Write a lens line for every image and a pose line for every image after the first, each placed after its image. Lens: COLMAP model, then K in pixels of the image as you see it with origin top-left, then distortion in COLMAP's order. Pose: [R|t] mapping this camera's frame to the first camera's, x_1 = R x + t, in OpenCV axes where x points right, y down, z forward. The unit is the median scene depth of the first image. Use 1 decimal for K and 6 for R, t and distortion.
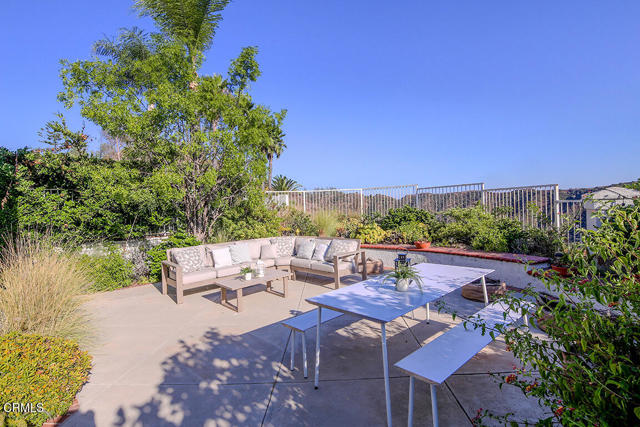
lens RADIAL K [[309.7, 0, 322.2], [0, 309.7, 212.2], [0, 0, 1]] dist [-0.001259, -0.001025]
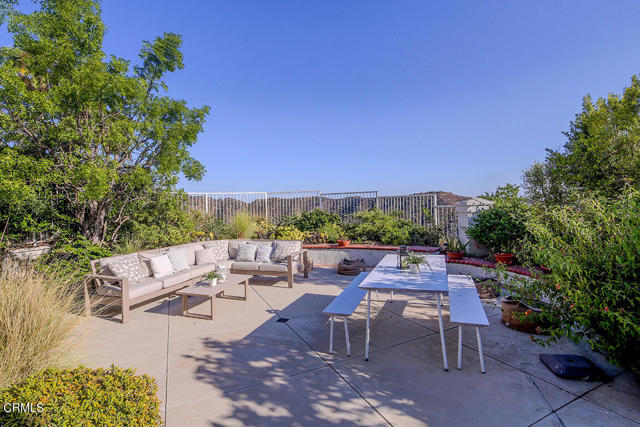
lens RADIAL K [[308.2, 0, 320.8], [0, 308.2, 208.9], [0, 0, 1]] dist [-0.000906, 0.000279]
pose [[0.891027, 0.007086, 0.453895, -0.338115], [0.002786, 0.999774, -0.021078, 0.002658], [-0.453942, 0.020045, 0.890806, 0.002831]]
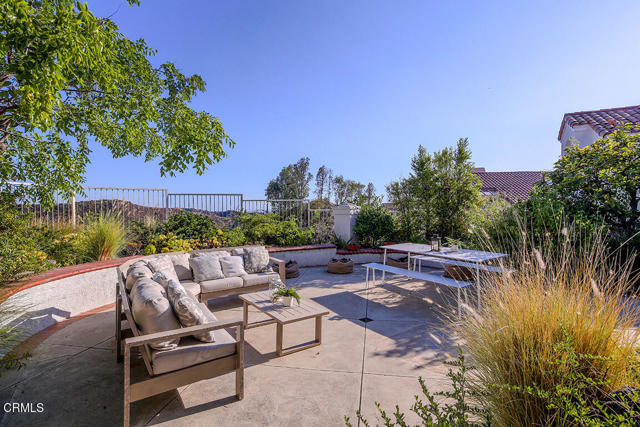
lens RADIAL K [[309.7, 0, 322.2], [0, 309.7, 212.2], [0, 0, 1]] dist [-0.001259, -0.001025]
pose [[0.158260, 0.022791, 0.987134, -0.845105], [0.020118, 0.999452, -0.026301, 0.019479], [-0.987193, 0.024022, 0.157714, 0.722838]]
